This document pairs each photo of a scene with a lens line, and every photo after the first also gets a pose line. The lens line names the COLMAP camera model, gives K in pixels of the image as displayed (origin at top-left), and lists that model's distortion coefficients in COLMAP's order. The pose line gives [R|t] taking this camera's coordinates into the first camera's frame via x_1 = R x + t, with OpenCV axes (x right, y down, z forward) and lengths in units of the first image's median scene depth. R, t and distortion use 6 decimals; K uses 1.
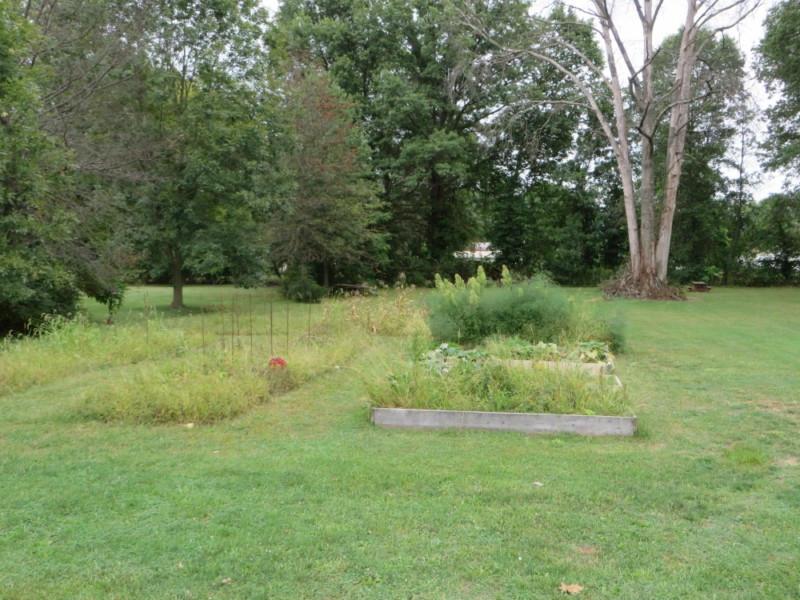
lens RADIAL K [[819.1, 0, 396.6], [0, 819.1, 294.0], [0, 0, 1]] dist [0.001984, 0.000000]
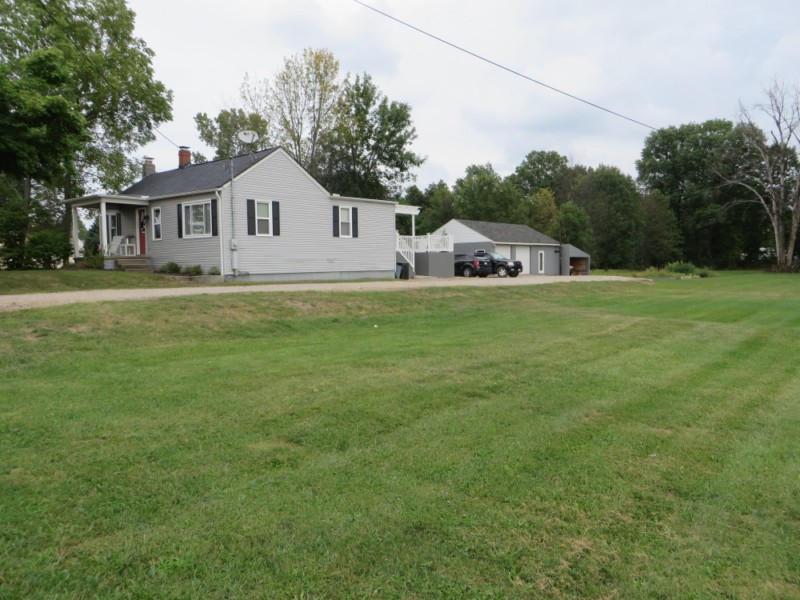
lens RADIAL K [[596.2, 0, 402.5], [0, 596.2, 295.4], [0, 0, 1]] dist [-0.016240, 0.009052]
pose [[0.859906, 0.022171, -0.509971, 0.183133], [-0.011004, 0.999629, 0.024904, 0.037738], [0.510334, -0.015804, 0.859831, -1.062700]]
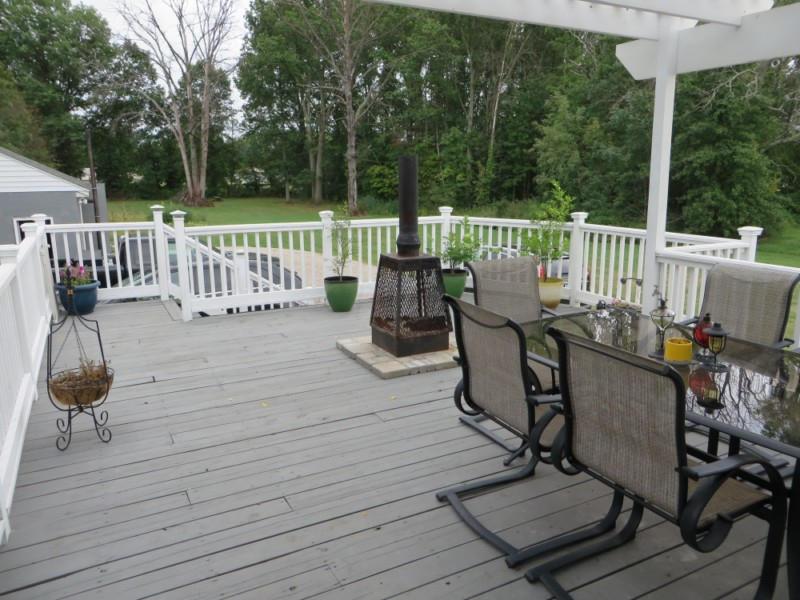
lens RADIAL K [[596.2, 0, 395.1], [0, 596.2, 296.4], [0, 0, 1]] dist [-0.016240, 0.009052]
pose [[0.792940, -0.125838, 0.596163, -0.217796], [0.025171, 0.984371, 0.174301, -0.018047], [-0.608779, -0.123204, 0.783715, -0.520356]]
